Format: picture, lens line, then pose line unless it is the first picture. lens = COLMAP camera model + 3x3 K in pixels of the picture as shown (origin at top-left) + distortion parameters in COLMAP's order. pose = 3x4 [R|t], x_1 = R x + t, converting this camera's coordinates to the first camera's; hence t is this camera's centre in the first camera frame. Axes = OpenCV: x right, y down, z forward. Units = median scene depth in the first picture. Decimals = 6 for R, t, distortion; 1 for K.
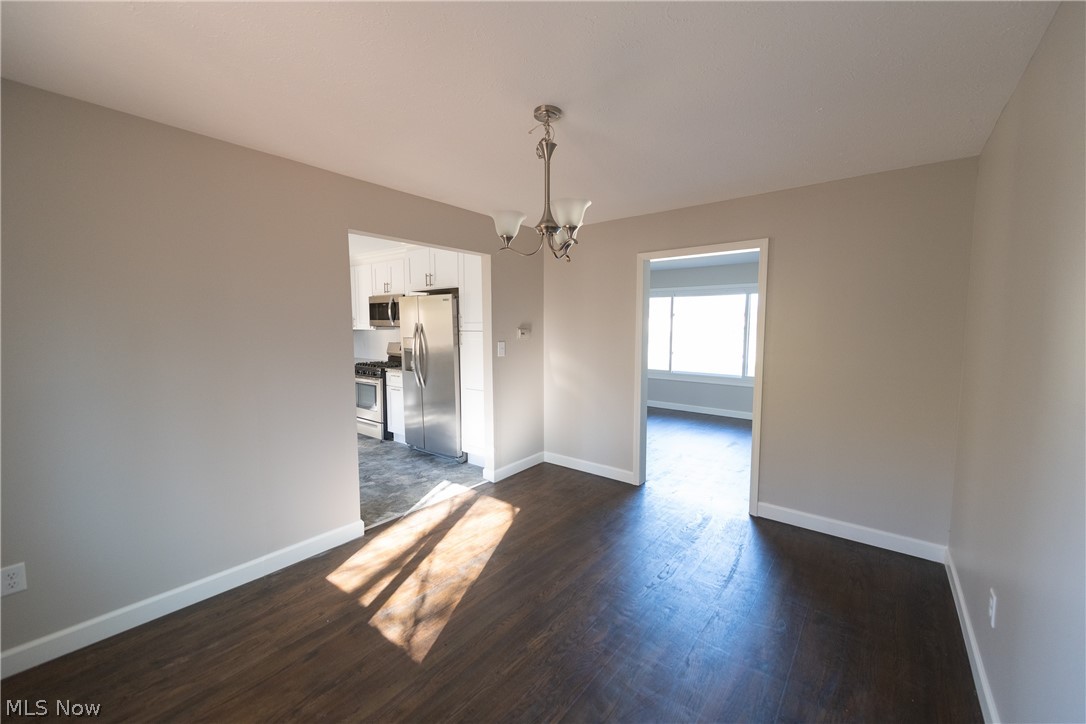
lens RADIAL K [[437.7, 0, 549.2], [0, 437.7, 360.8], [0, 0, 1]] dist [0.021458, -0.007496]
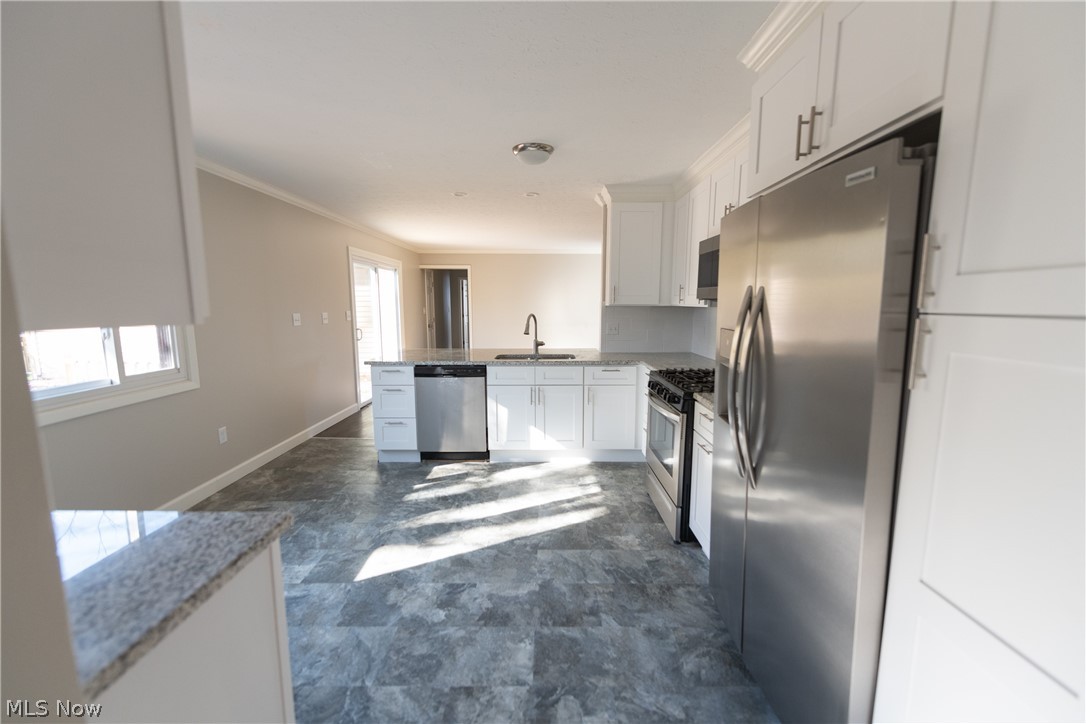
lens RADIAL K [[437.7, 0, 549.2], [0, 437.7, 360.8], [0, 0, 1]] dist [0.021458, -0.007496]
pose [[0.630155, 0.106985, -0.769064, -0.140723], [-0.069279, 0.994259, 0.081546, -0.047472], [0.773373, 0.001893, 0.633948, 0.680993]]
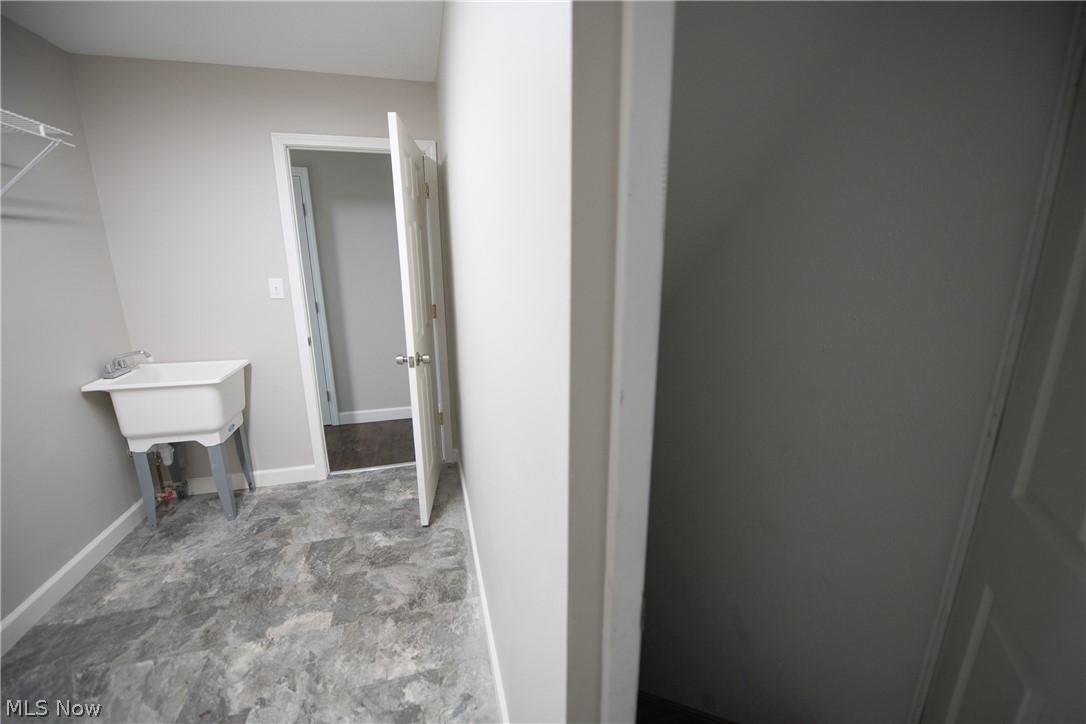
lens RADIAL K [[437.7, 0, 549.2], [0, 437.7, 360.8], [0, 0, 1]] dist [0.021458, -0.007496]
pose [[-0.816920, -0.132575, 0.561307, -0.864508], [0.051653, 0.952494, 0.300145, -0.093612], [-0.574433, 0.274188, -0.771264, 1.060218]]
